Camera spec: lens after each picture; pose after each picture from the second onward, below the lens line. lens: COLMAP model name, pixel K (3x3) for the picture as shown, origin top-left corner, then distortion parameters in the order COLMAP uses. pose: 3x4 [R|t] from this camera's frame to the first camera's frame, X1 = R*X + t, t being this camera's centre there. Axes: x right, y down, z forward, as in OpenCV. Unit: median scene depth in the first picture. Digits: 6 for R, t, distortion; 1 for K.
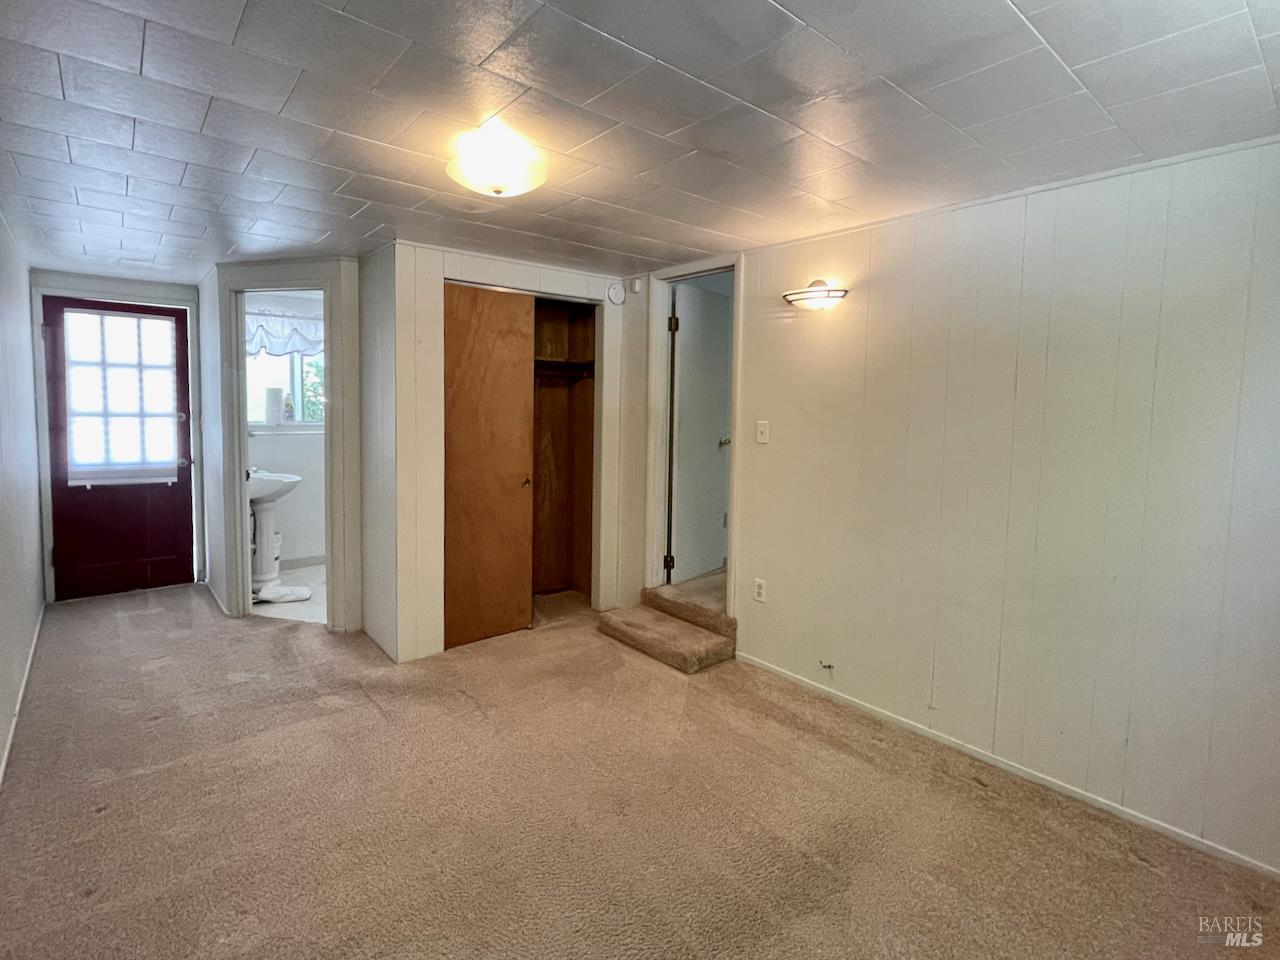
lens RADIAL K [[613.3, 0, 640.0], [0, 613.3, 480.0], [0, 0, 1]] dist [0.000733, -0.000149]
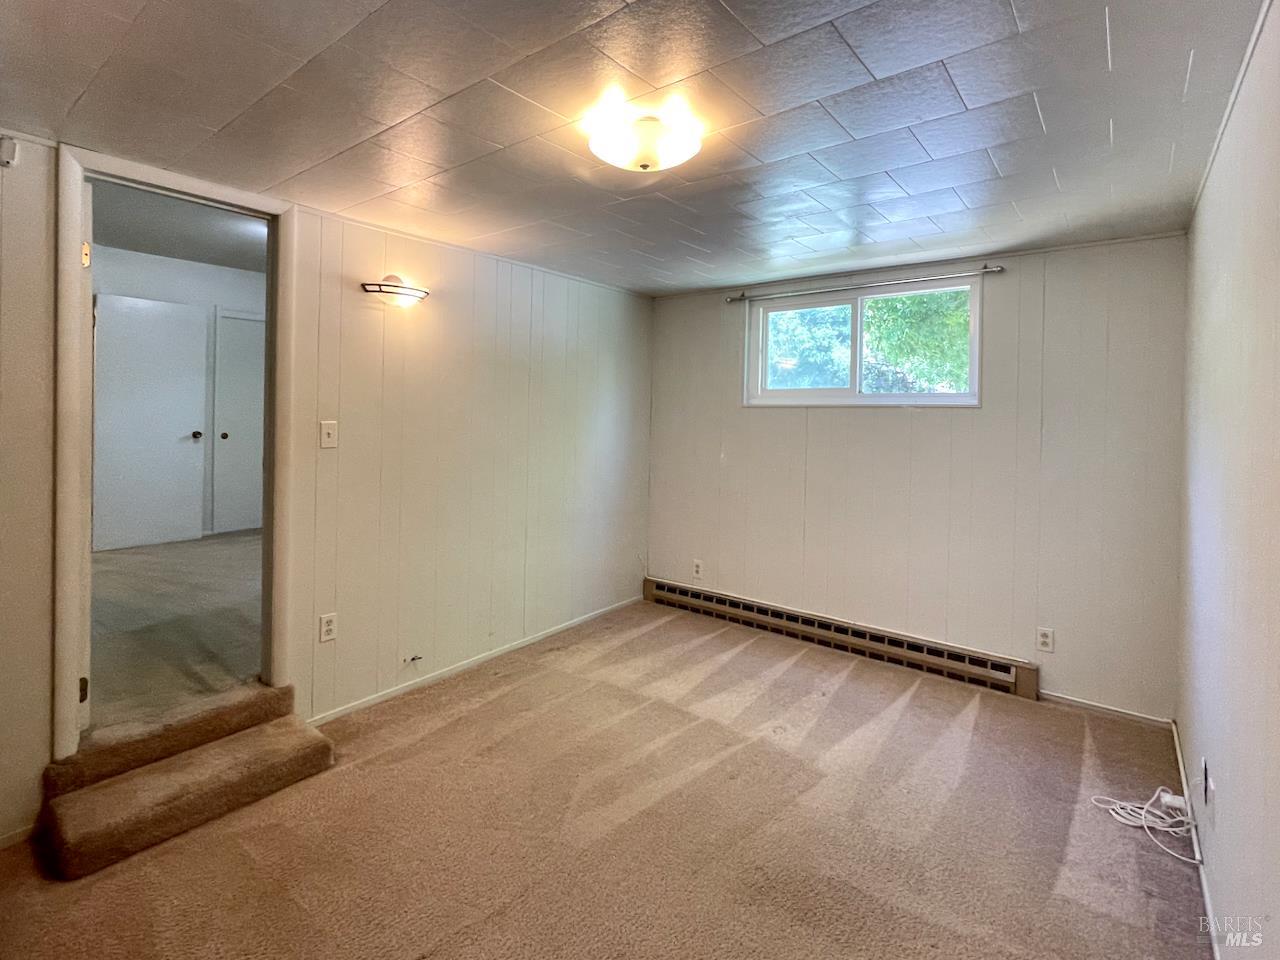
lens RADIAL K [[613.3, 0, 640.0], [0, 613.3, 480.0], [0, 0, 1]] dist [0.000733, -0.000149]
pose [[-0.203295, -0.102789, 0.973707, -0.706124], [0.127114, 0.983287, 0.130340, -0.072135], [-0.970831, 0.150270, -0.186831, 0.749947]]
